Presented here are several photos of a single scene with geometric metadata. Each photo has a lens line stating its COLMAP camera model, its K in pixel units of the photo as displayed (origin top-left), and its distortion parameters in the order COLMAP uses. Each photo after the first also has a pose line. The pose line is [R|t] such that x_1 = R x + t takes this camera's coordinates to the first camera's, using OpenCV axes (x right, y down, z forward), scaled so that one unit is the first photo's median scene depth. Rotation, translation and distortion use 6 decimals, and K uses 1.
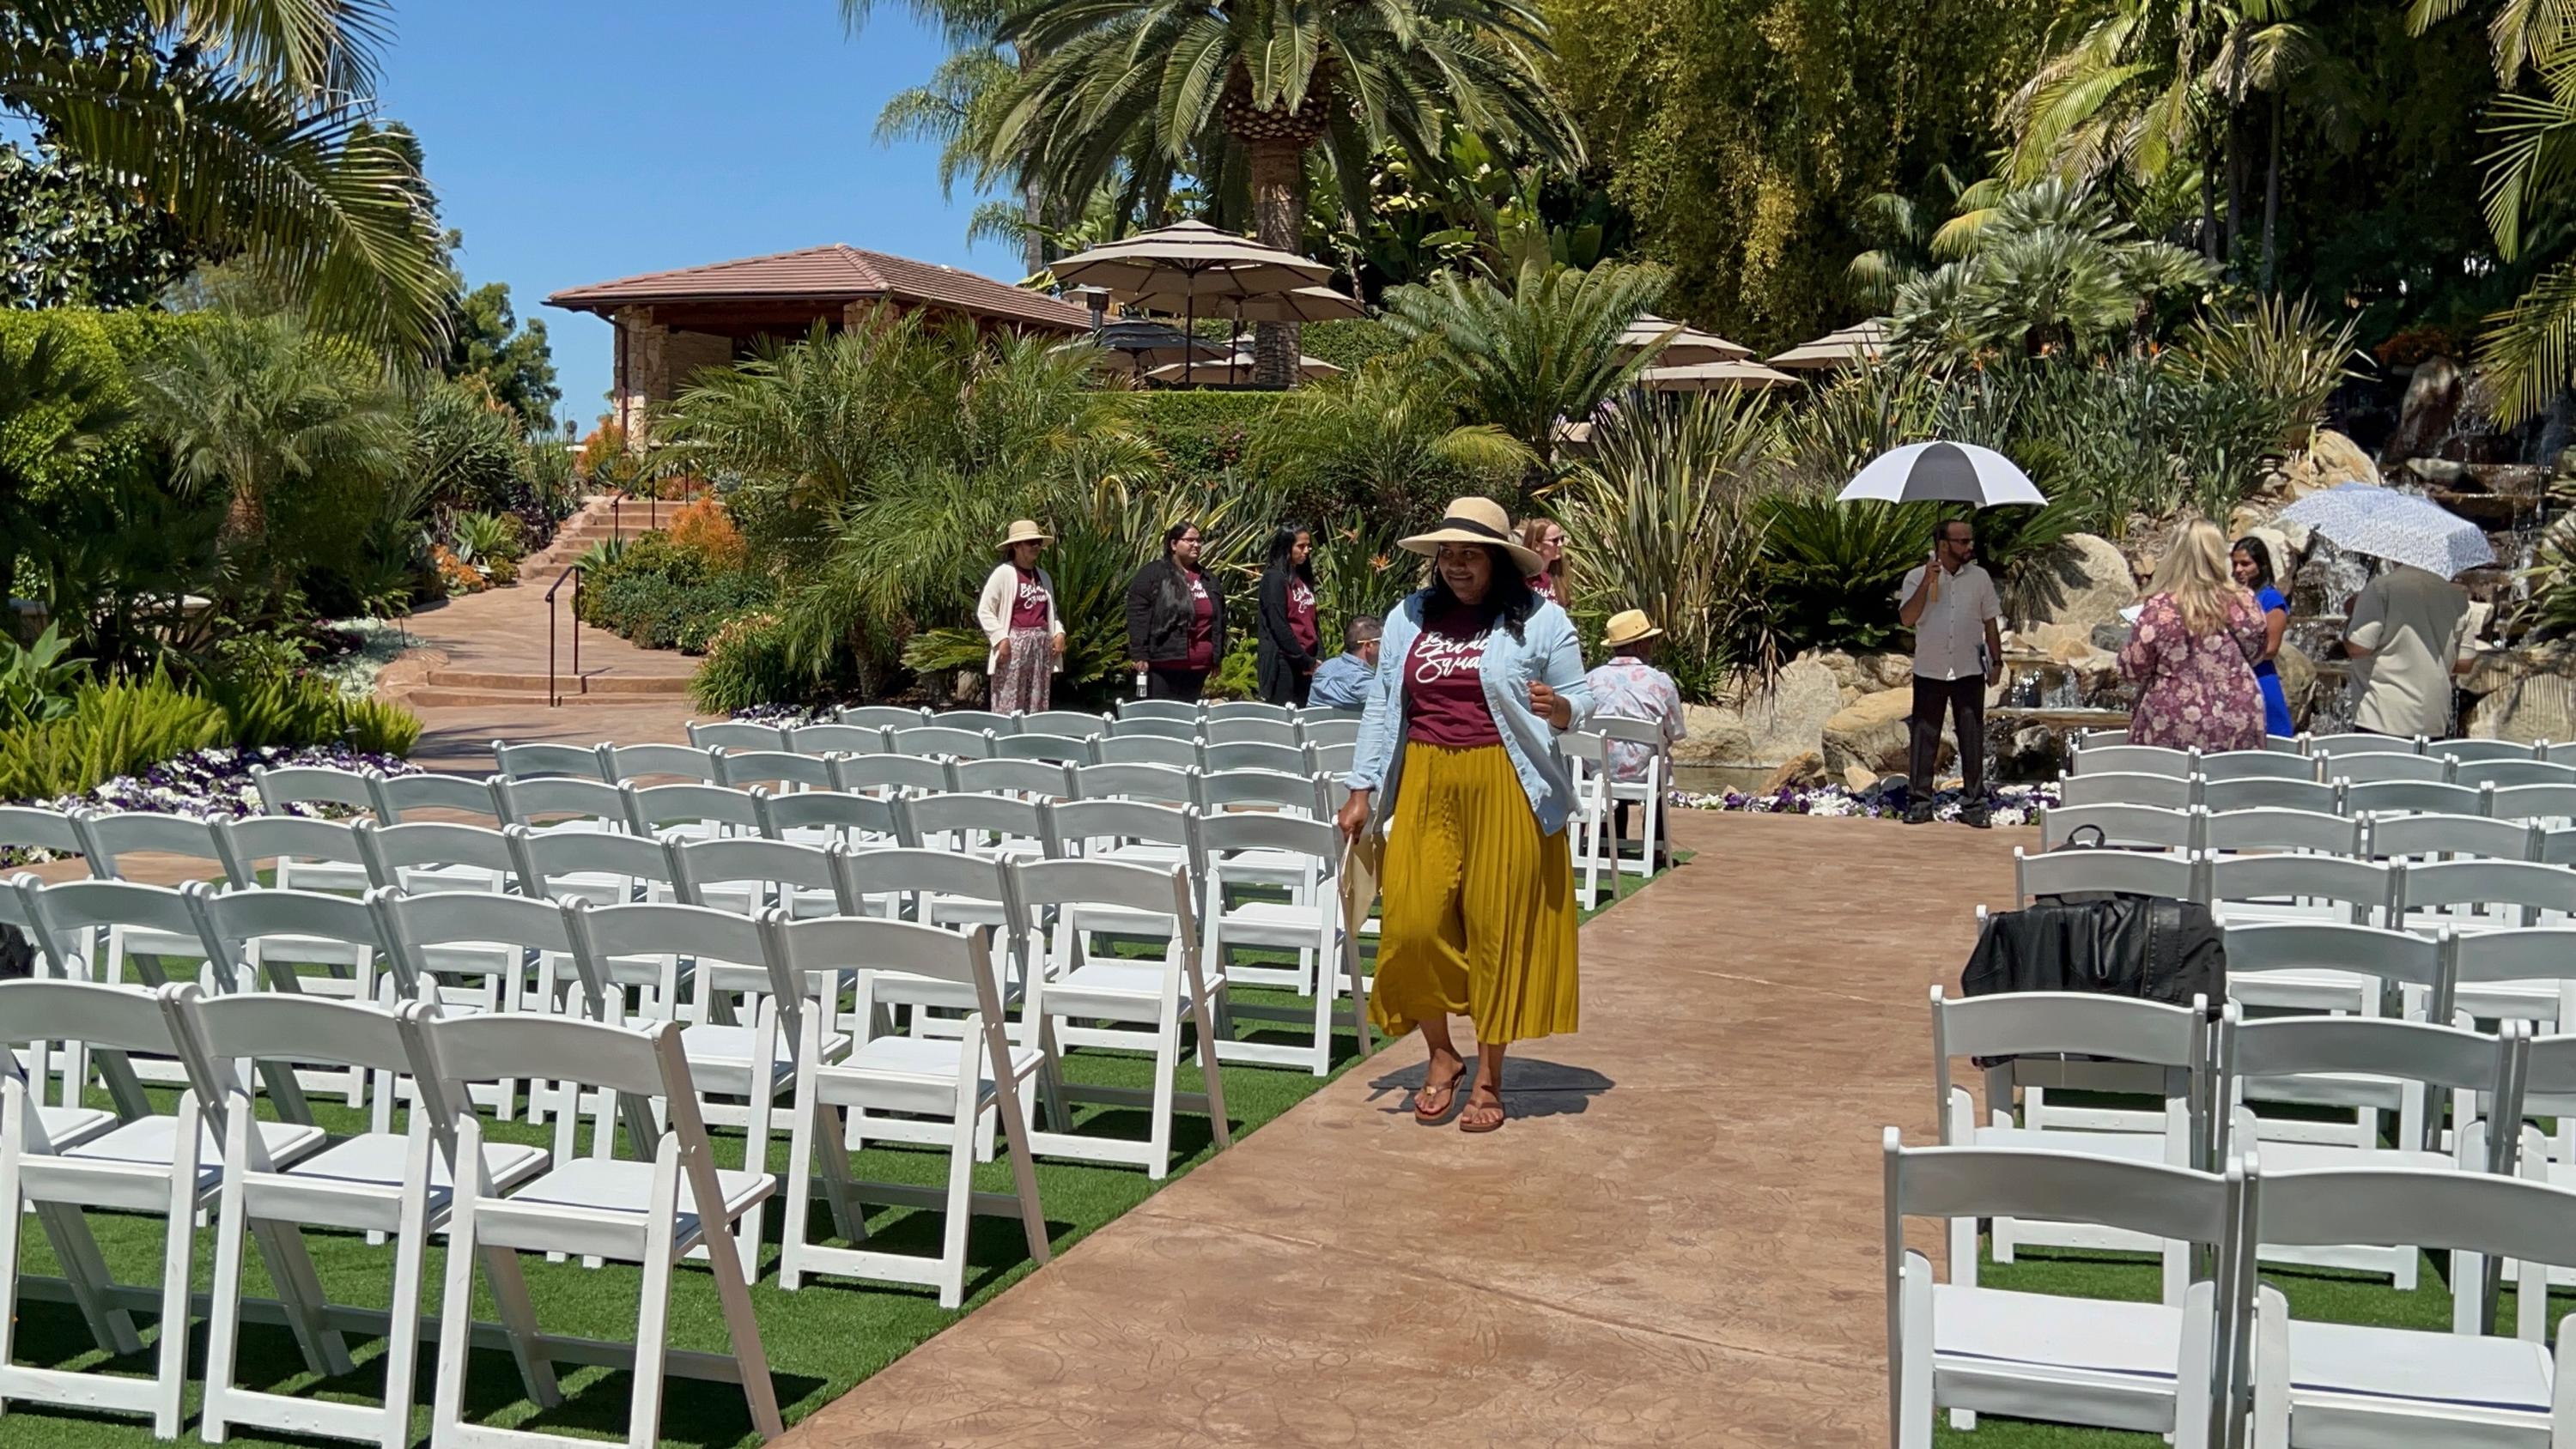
lens RADIAL K [[2682.8, 0, 1271.8], [0, 2682.8, 738.3], [0, 0, 1]] dist [0.084345, 0.000000]
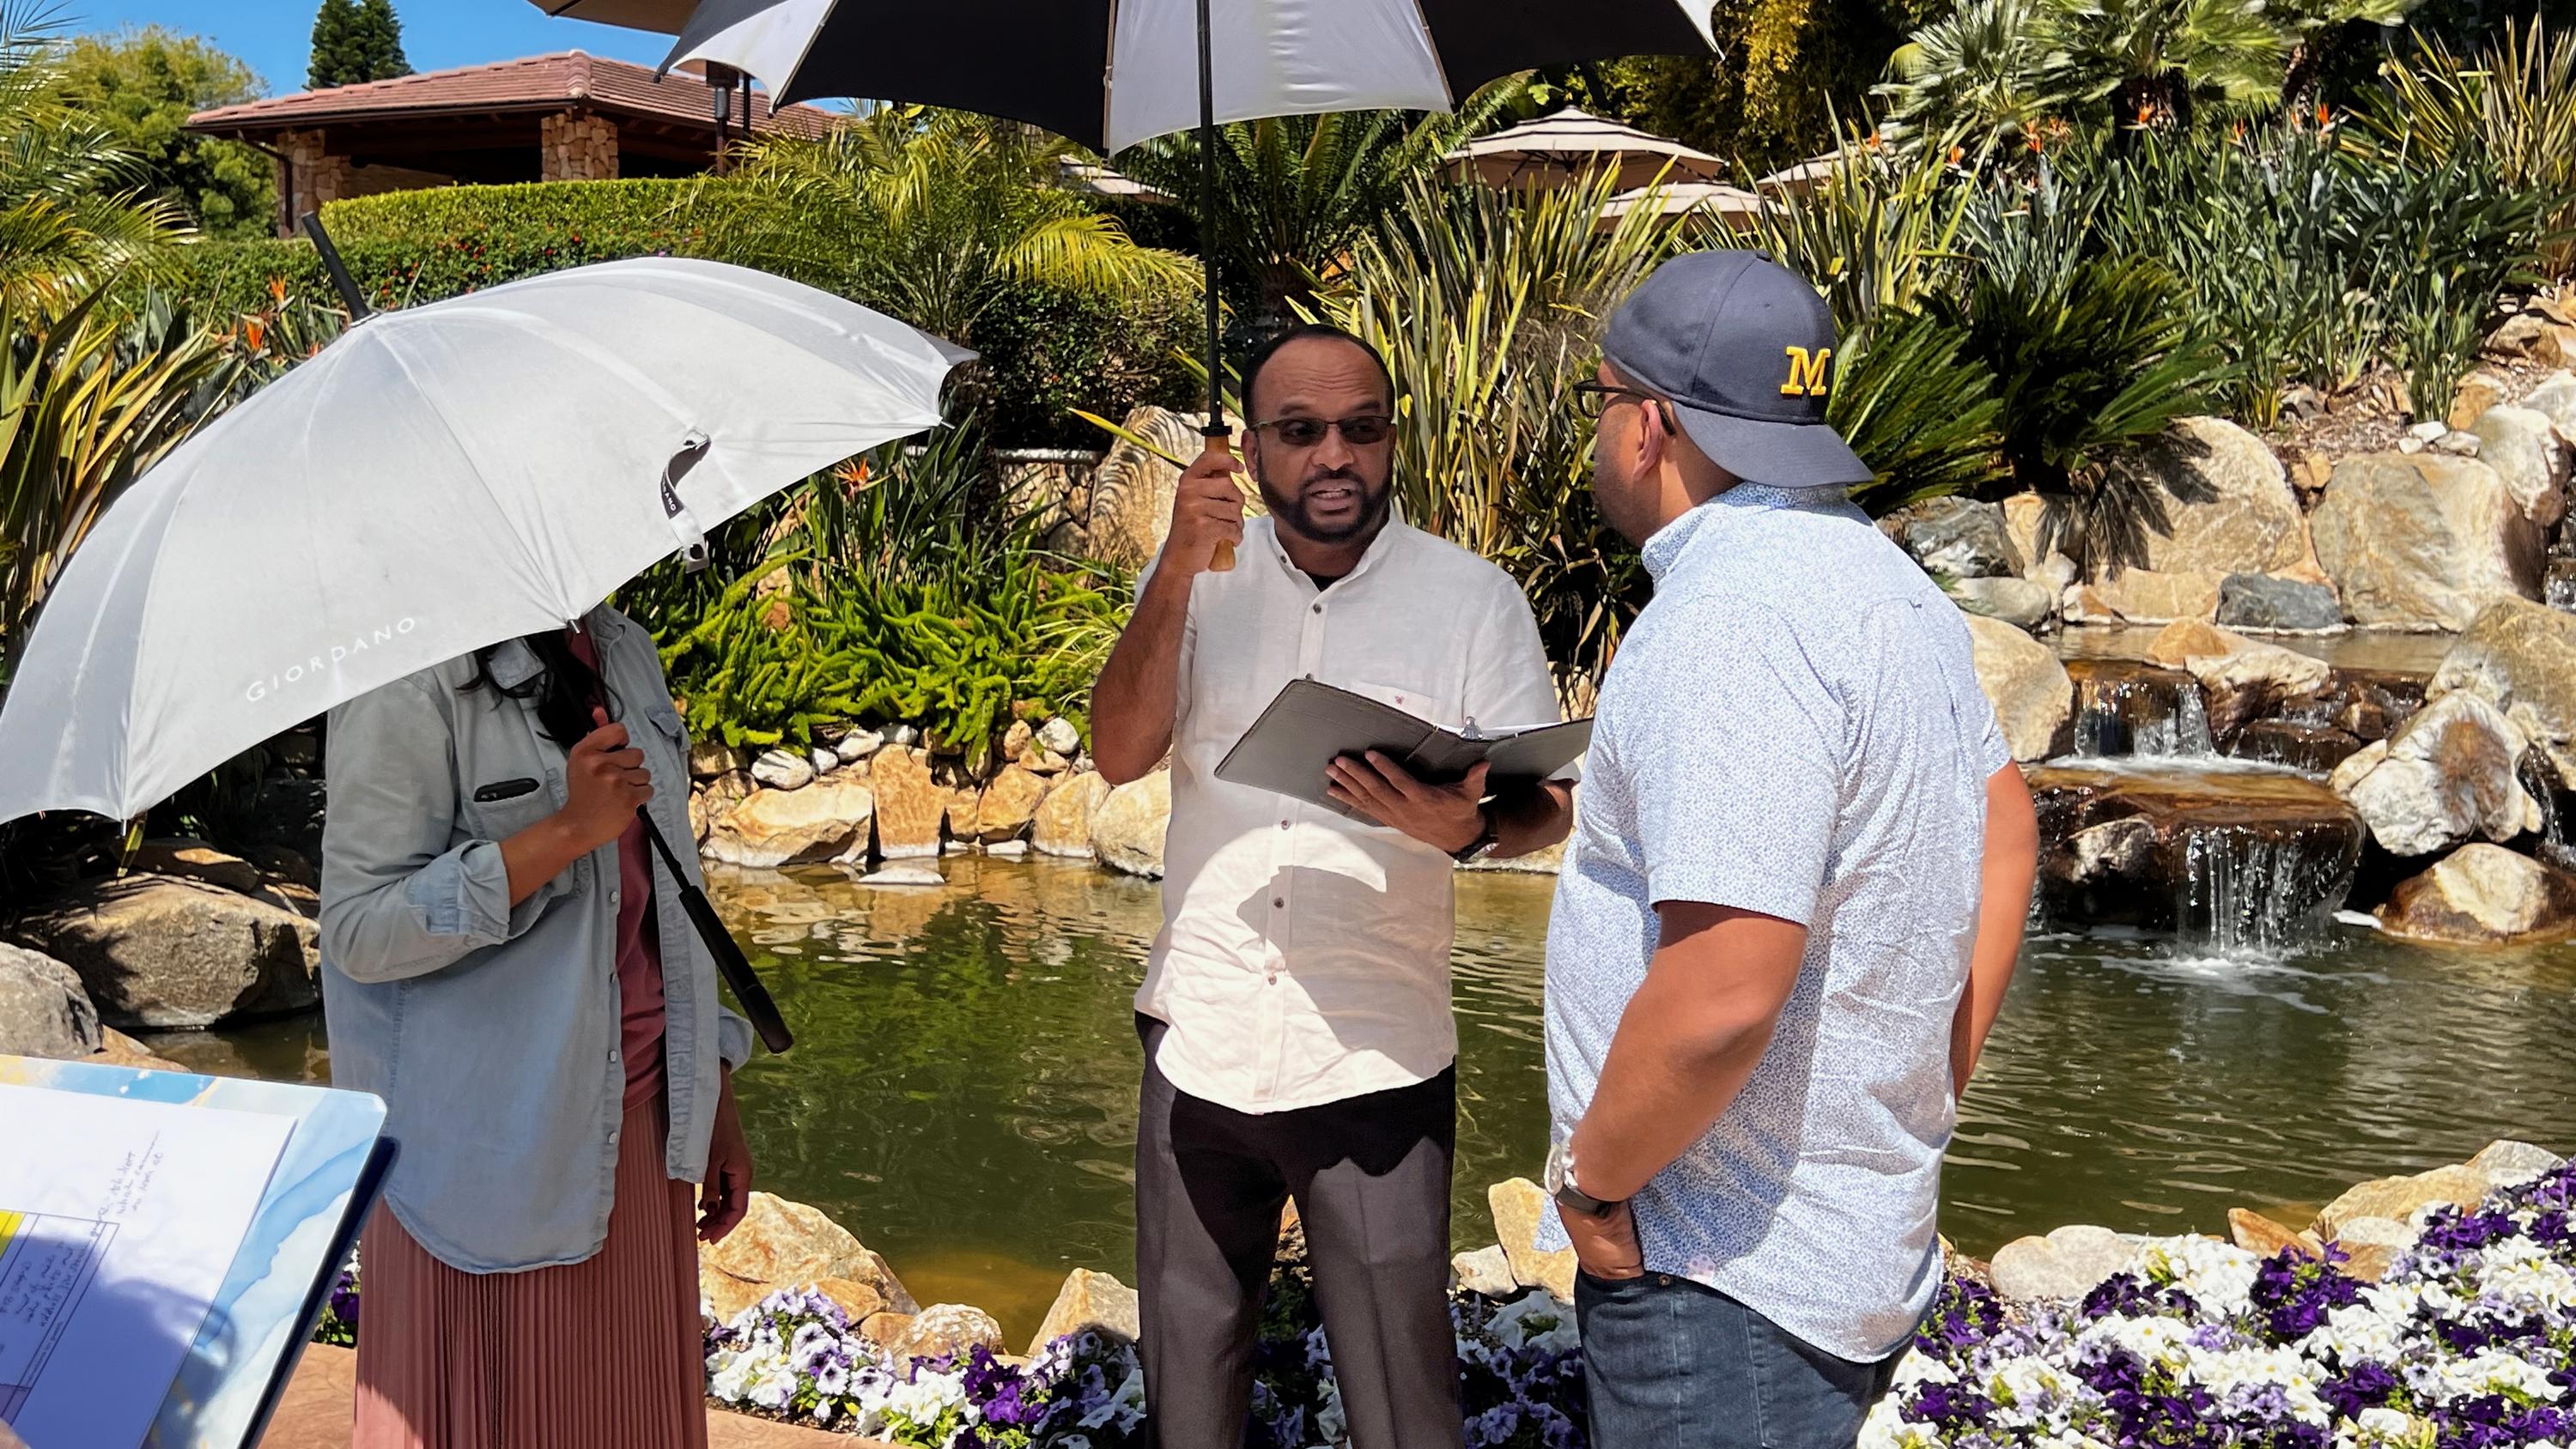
lens RADIAL K [[2566.7, 0, 1265.0], [0, 2566.7, 744.5], [0, 0, 1]] dist [0.032722, 0.000000]
pose [[0.999048, 0.001170, -0.043601, 0.115436], [0.000964, 0.998805, 0.048872, -0.031039], [0.043606, -0.048867, 0.997853, 0.412043]]
